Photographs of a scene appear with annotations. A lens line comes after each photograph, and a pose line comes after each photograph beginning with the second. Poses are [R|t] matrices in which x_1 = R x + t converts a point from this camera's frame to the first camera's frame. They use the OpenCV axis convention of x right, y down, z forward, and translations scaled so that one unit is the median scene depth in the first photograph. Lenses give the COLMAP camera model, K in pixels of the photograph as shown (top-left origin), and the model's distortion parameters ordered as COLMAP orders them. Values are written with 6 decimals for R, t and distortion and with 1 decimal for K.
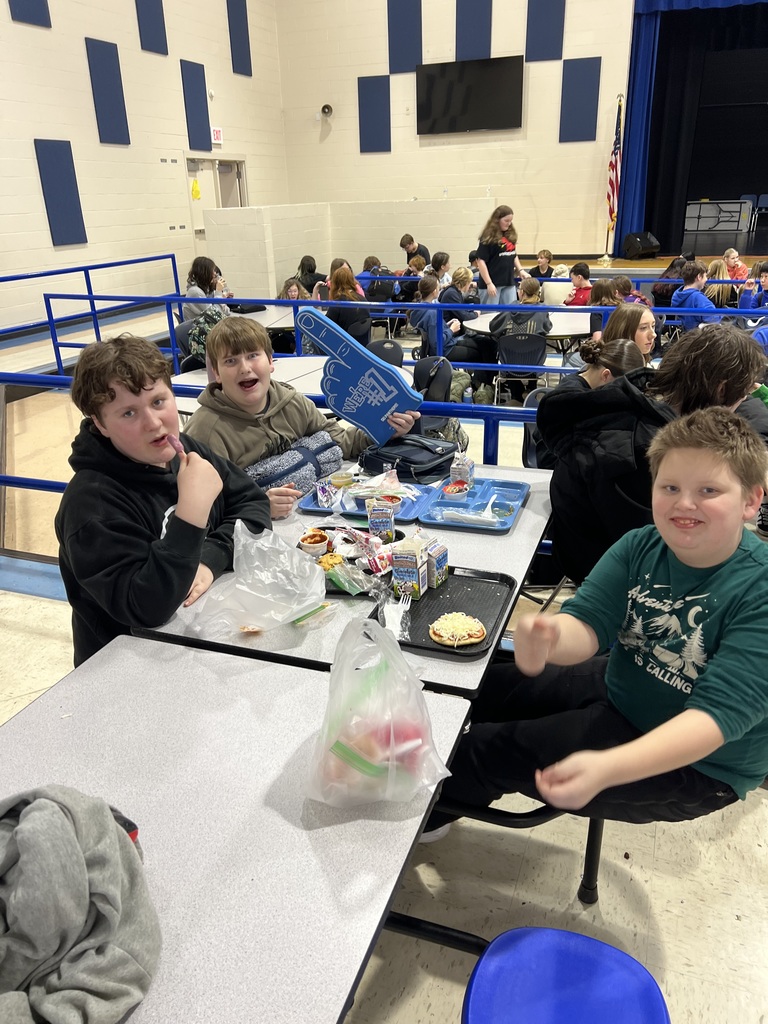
lens RADIAL K [[771.4, 0, 384.7], [0, 771.4, 513.1], [0, 0, 1]] dist [0.043561, -0.038833]
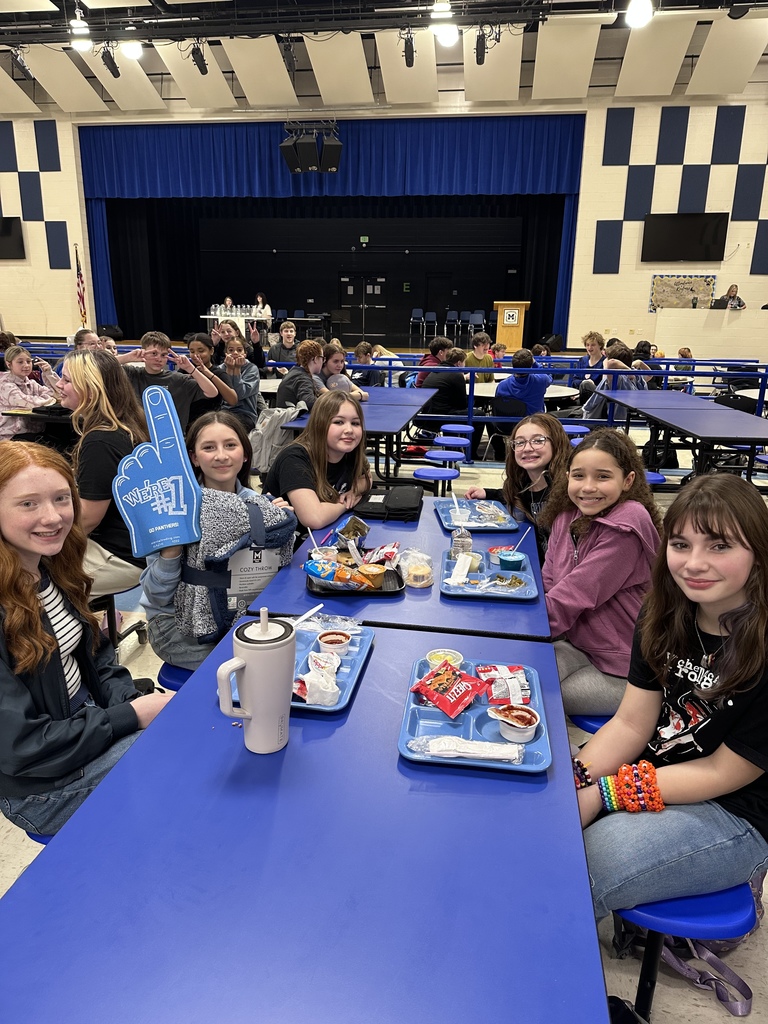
lens RADIAL K [[735.3, 0, 376.9], [0, 735.3, 516.6], [0, 0, 1]] dist [0.017790, -0.022083]
pose [[0.979535, -0.016204, 0.200621, 0.580971], [0.039114, 0.993077, -0.110765, 0.228580], [-0.197437, 0.116346, 0.973387, -0.563255]]
